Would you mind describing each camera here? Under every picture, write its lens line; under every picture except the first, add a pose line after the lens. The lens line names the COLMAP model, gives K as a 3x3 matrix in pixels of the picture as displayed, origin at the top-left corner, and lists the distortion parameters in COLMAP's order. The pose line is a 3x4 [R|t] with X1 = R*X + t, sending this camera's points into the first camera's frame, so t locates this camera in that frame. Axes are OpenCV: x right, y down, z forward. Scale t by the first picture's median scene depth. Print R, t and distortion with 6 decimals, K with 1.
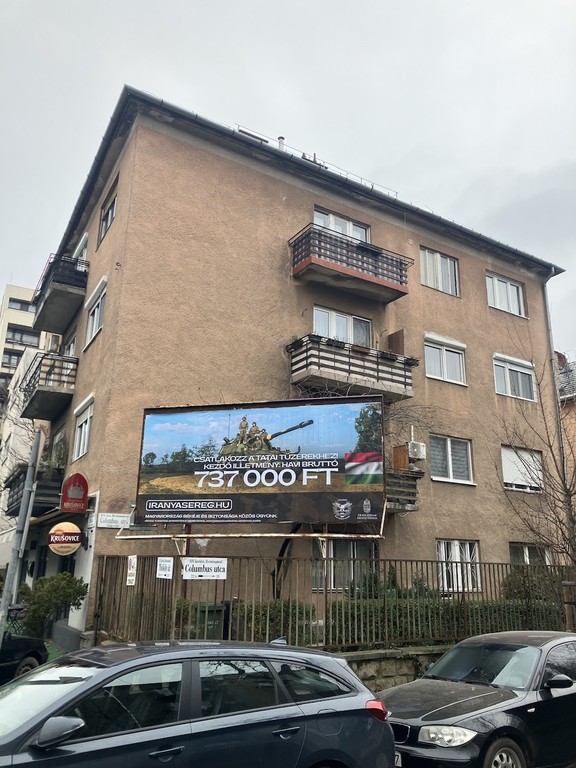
lens RADIAL K [[618.3, 0, 292.9], [0, 618.3, 381.5], [0, 0, 1]] dist [0.100530, -0.299672]
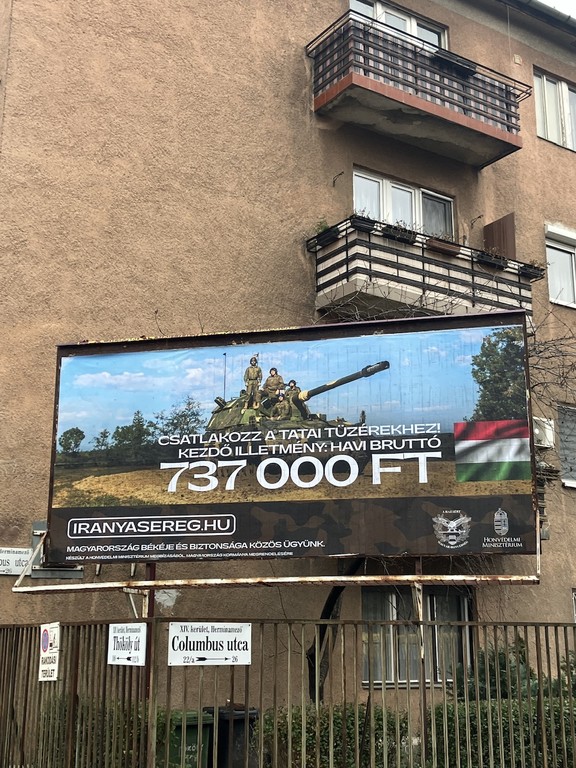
lens RADIAL K [[1019.5, 0, 288.0], [0, 1019.5, 384.0], [0, 0, 1]] dist [0.109581, -0.357910]
pose [[0.999522, -0.008627, 0.029681, -0.054917], [0.007493, 0.999246, 0.038105, 0.034027], [-0.029987, -0.037864, 0.998833, 0.103088]]
